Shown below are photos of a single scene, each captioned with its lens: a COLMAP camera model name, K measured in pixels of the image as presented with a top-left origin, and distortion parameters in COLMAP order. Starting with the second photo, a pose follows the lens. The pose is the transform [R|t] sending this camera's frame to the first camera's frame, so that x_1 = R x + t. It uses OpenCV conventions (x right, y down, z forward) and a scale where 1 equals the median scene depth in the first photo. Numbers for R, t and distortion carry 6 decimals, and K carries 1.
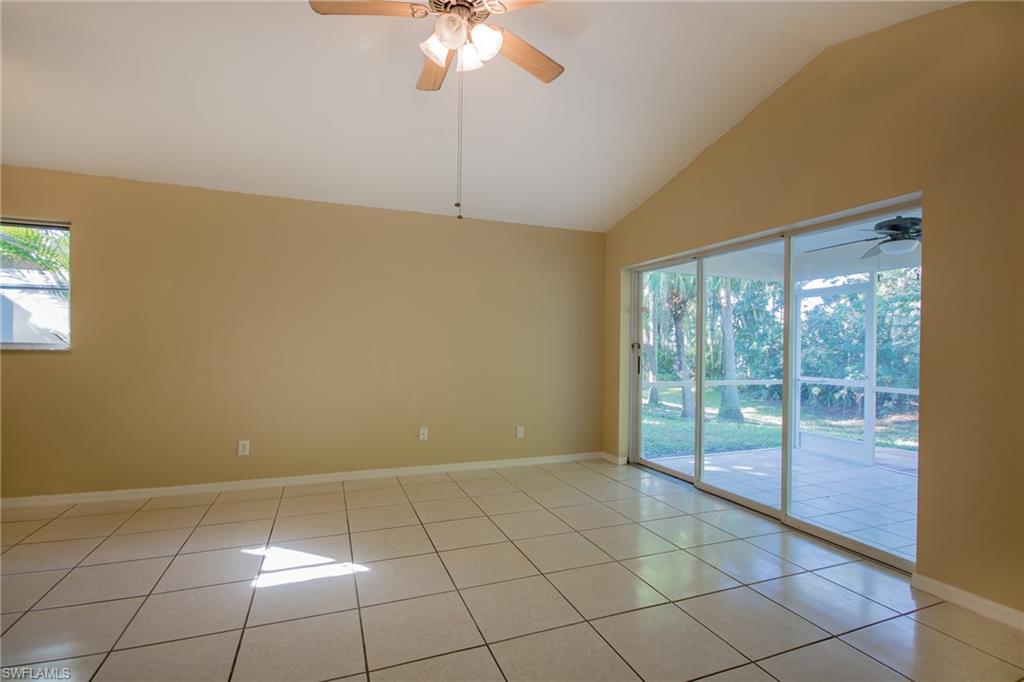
lens RADIAL K [[484.7, 0, 516.3], [0, 484.7, 343.2], [0, 0, 1]] dist [-0.004632, -0.001006]
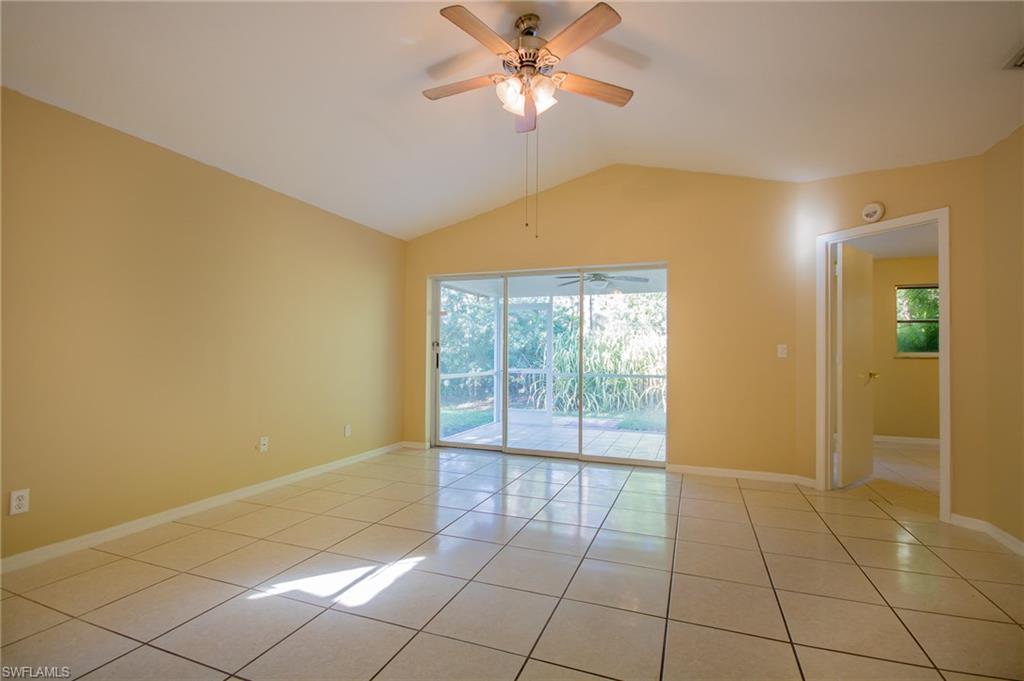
lens RADIAL K [[484.7, 0, 516.3], [0, 484.7, 342.7], [0, 0, 1]] dist [-0.004632, -0.001006]
pose [[0.665452, 0.009578, 0.746379, -0.490514], [-0.004185, 0.999950, -0.009101, 0.011983], [-0.746429, 0.002933, 0.665459, 0.089974]]
